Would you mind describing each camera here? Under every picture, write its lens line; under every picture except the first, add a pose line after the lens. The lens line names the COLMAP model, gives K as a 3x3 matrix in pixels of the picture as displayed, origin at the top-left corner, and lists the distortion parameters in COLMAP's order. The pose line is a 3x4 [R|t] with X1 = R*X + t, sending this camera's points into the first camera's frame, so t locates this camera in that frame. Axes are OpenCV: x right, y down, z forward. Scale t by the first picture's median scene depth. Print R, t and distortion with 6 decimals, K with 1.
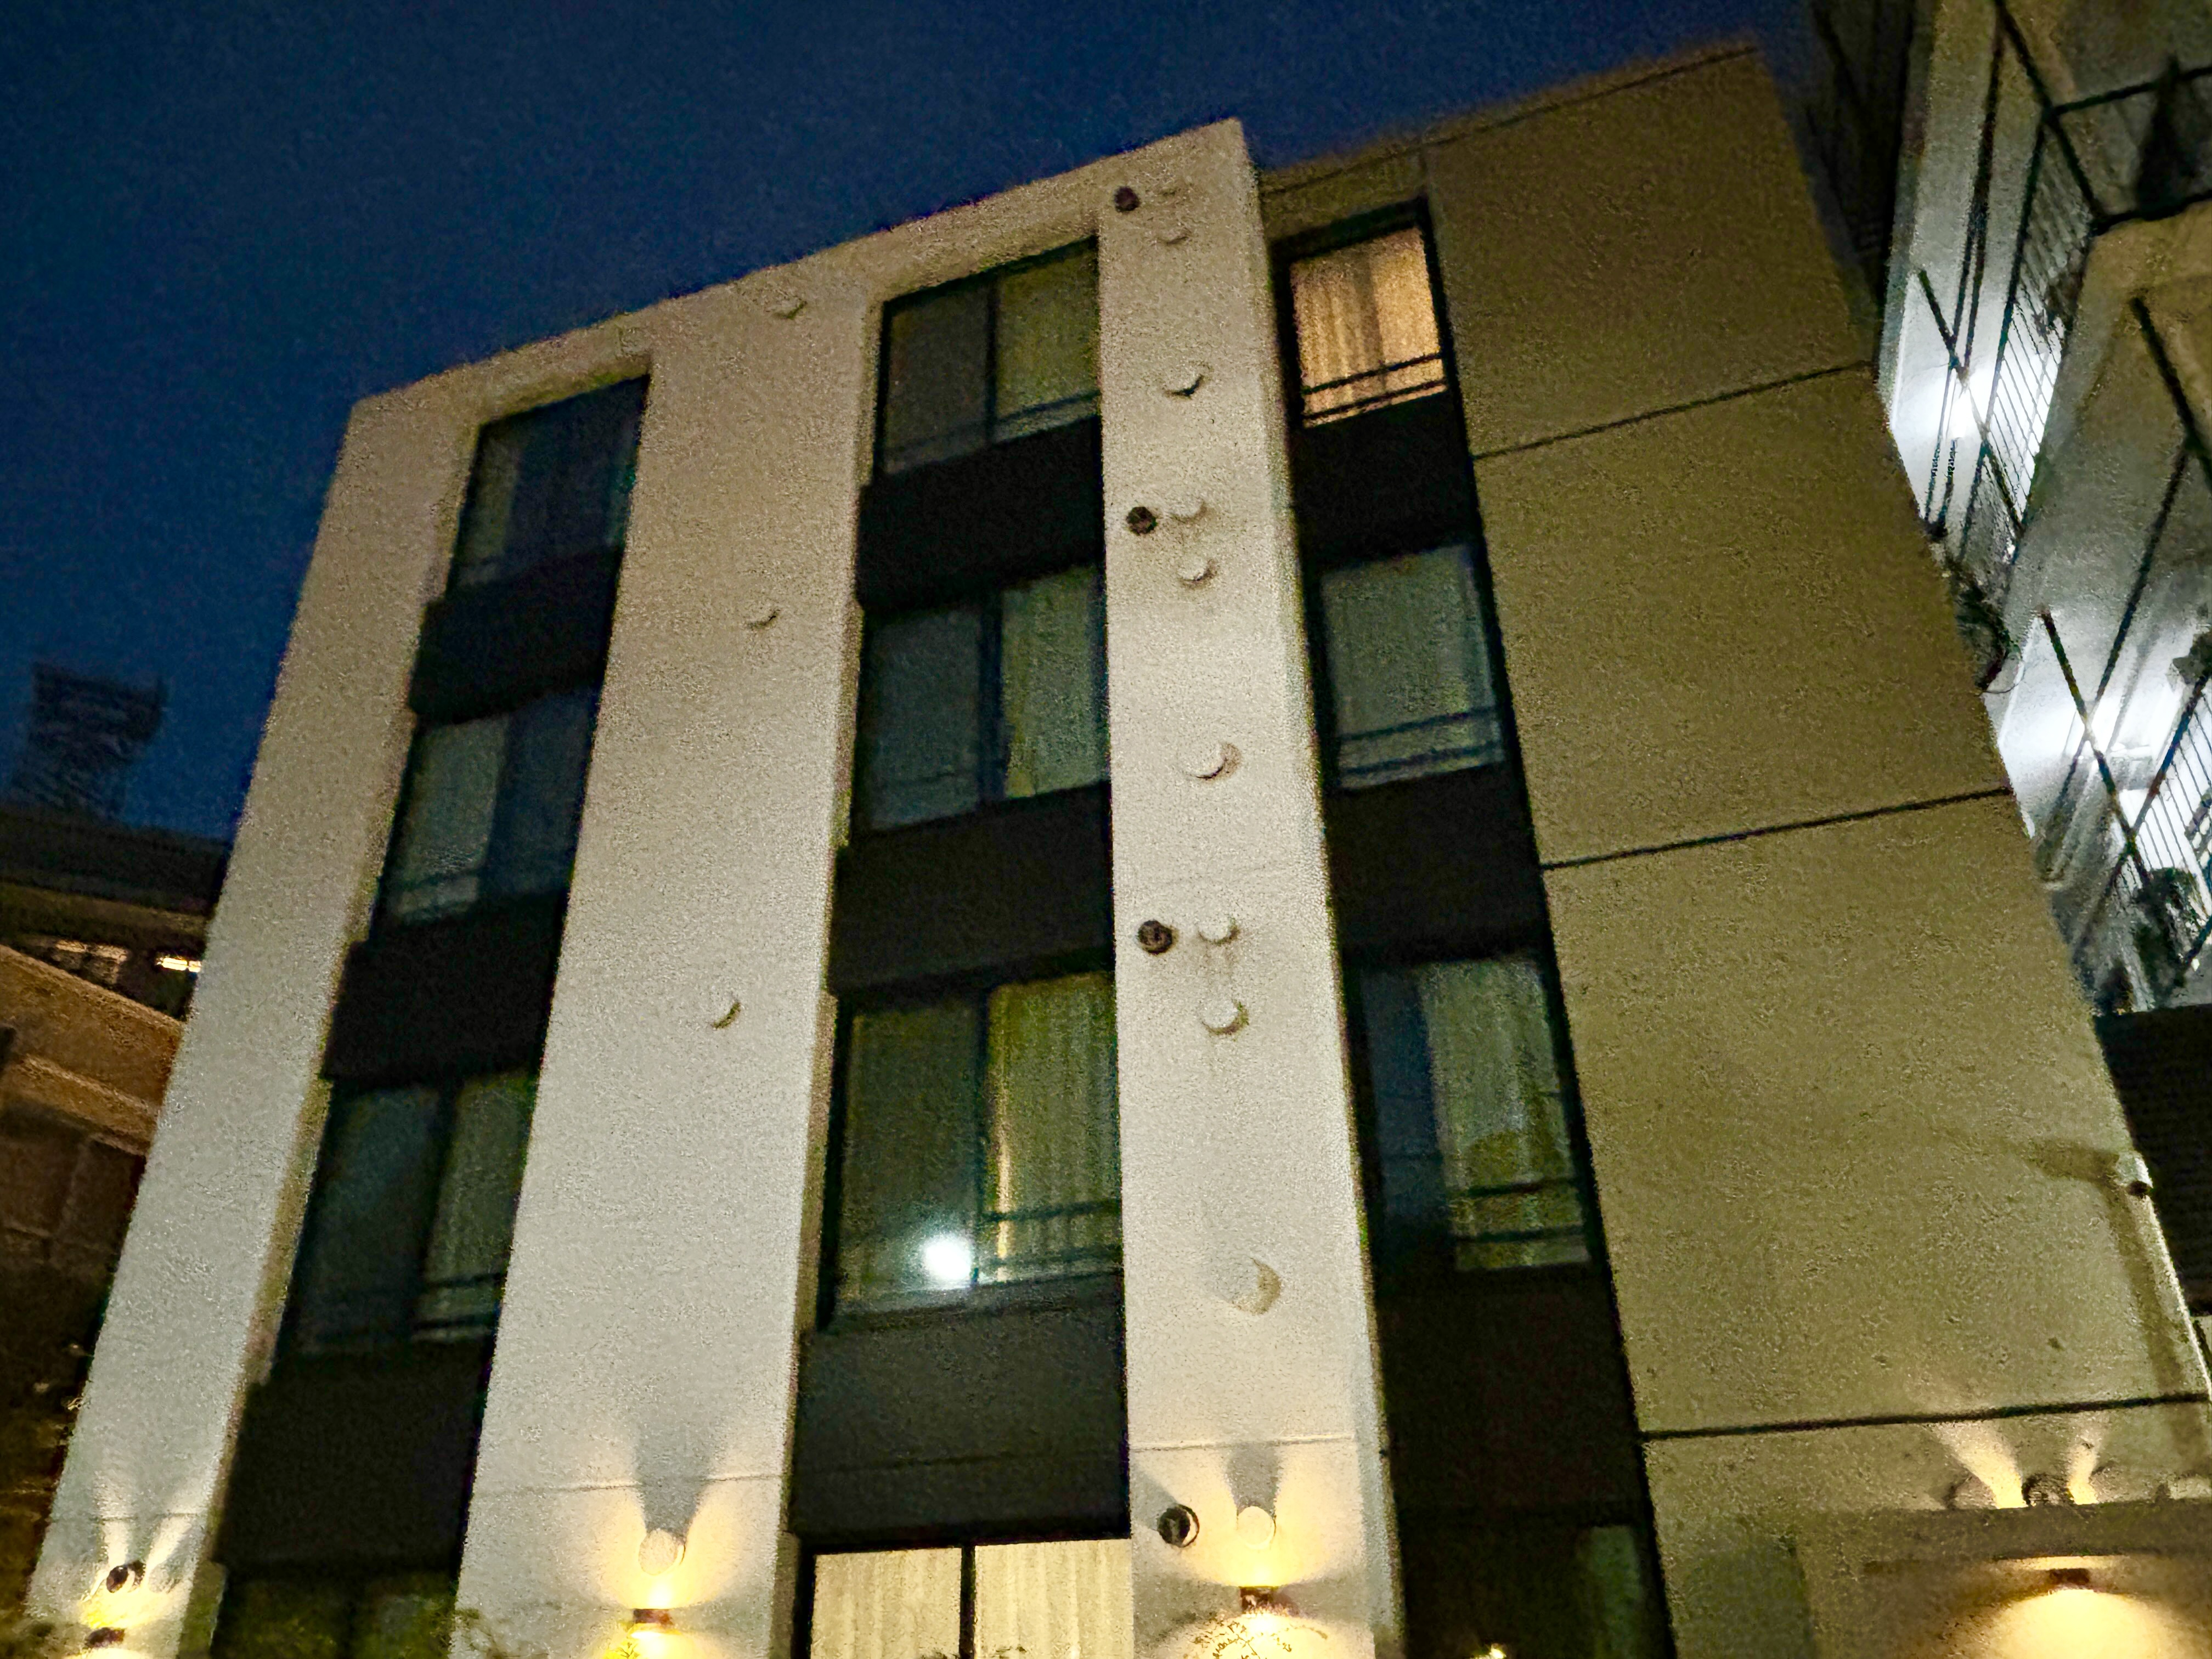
lens RADIAL K [[1576.9, 0, 1100.9], [0, 1576.9, 837.7], [0, 0, 1]] dist [0.015253, -0.024196]
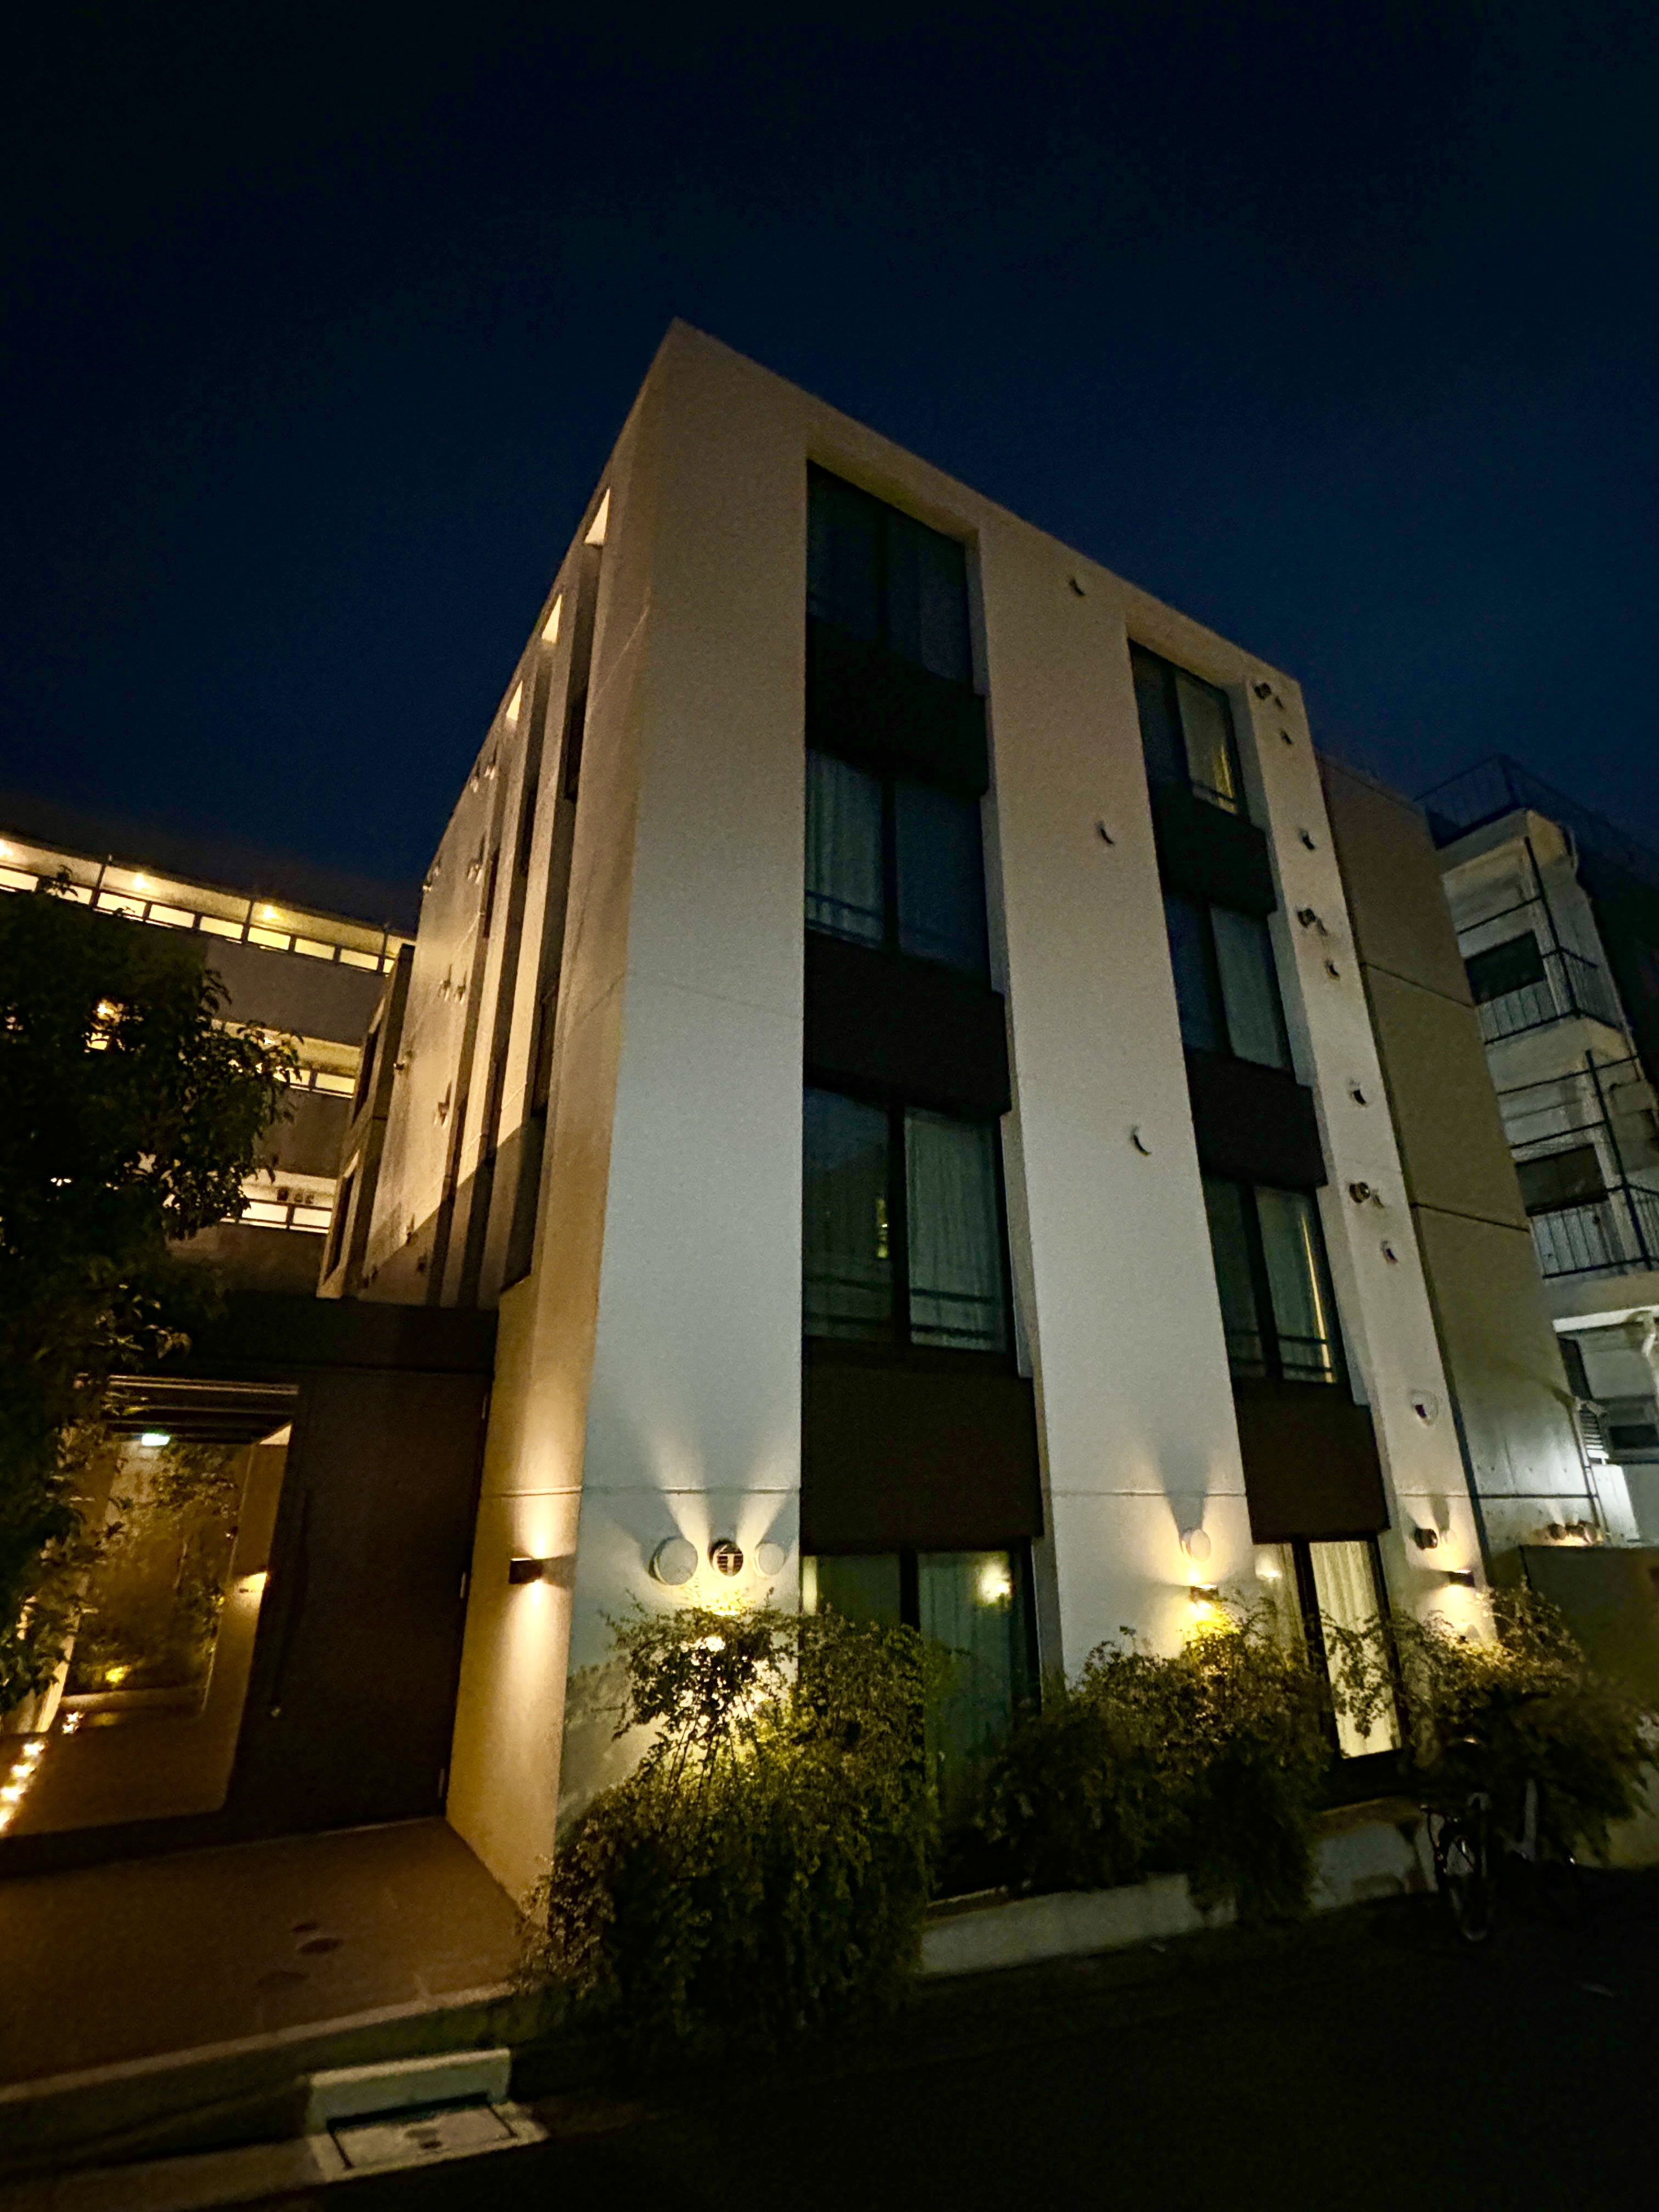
lens RADIAL K [[1044.2, 0, 830.3], [0, 1044.2, 1101.3], [0, 0, 1]] dist [-0.004010, 0.000893]
pose [[0.628662, 0.298034, 0.718304, -1.064816], [-0.377431, 0.924505, -0.053261, 0.227966], [-0.679949, -0.237627, 0.693688, 0.586177]]
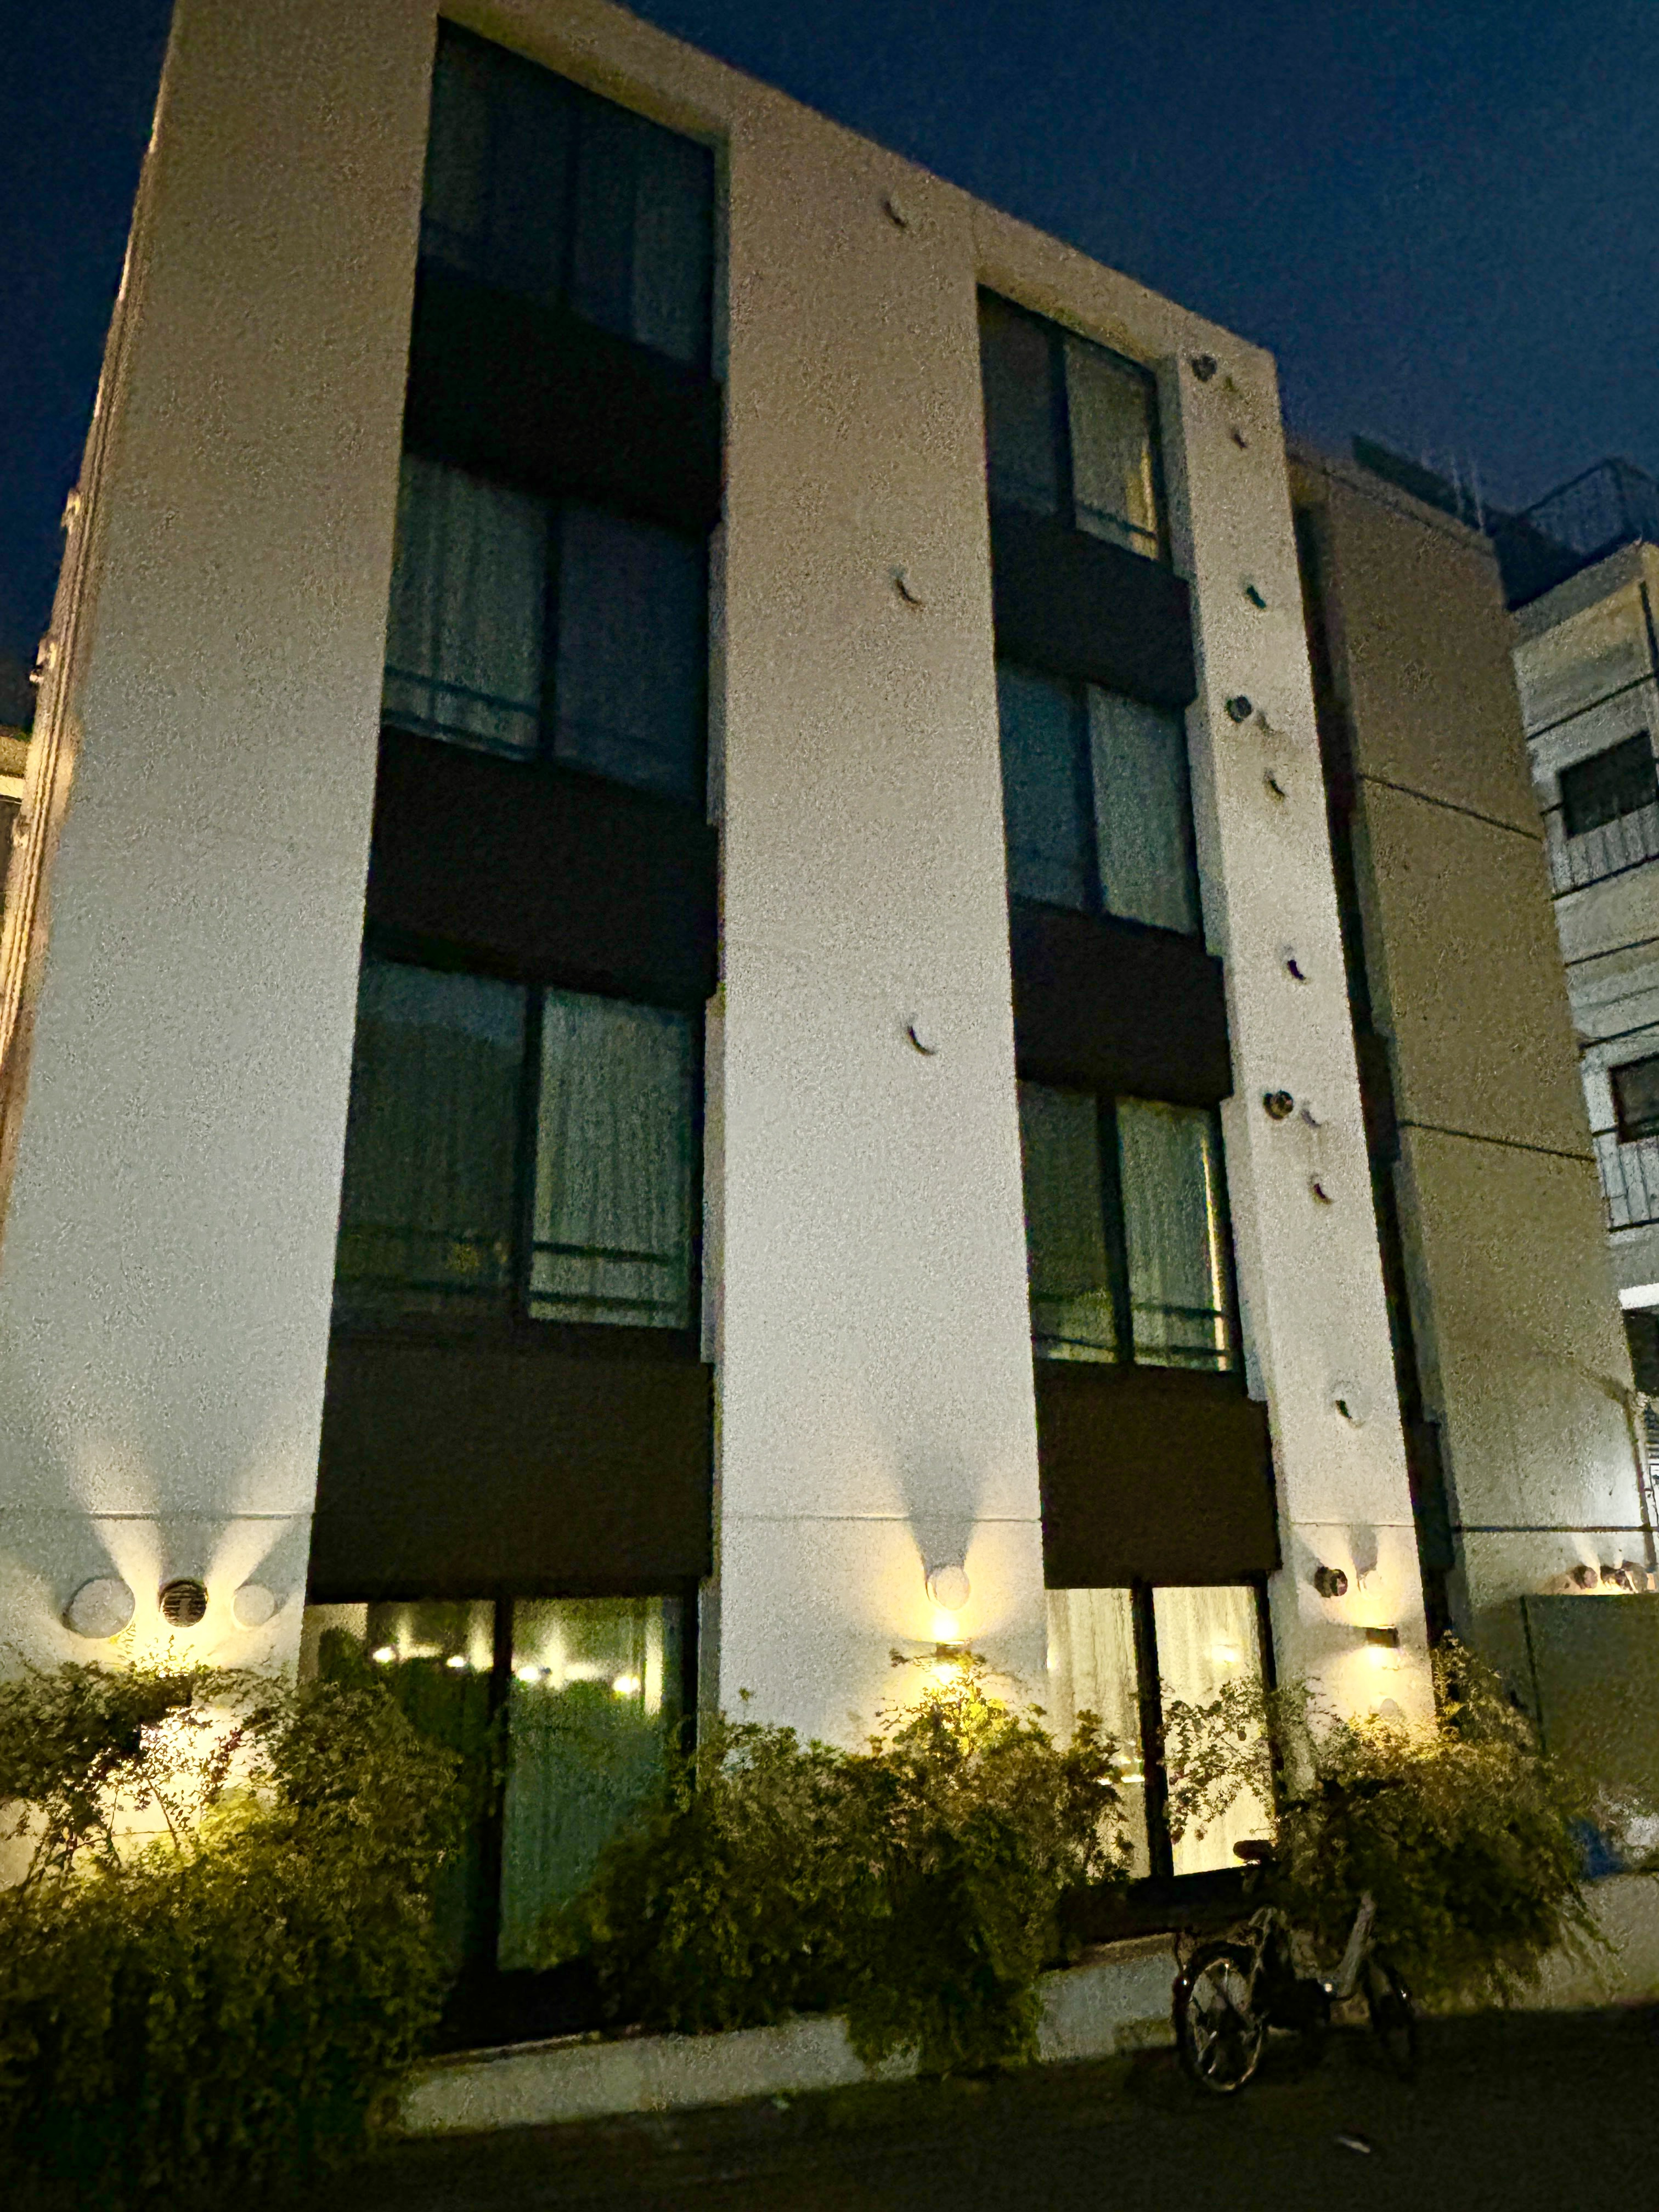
lens RADIAL K [[1520.4, 0, 829.0], [0, 1520.4, 1109.8], [0, 0, 1]] dist [0.018408, -0.015044]
pose [[0.632695, 0.235485, 0.737729, -0.946471], [-0.366426, 0.930286, 0.017307, 0.158248], [-0.682224, -0.281273, 0.674875, 0.422817]]
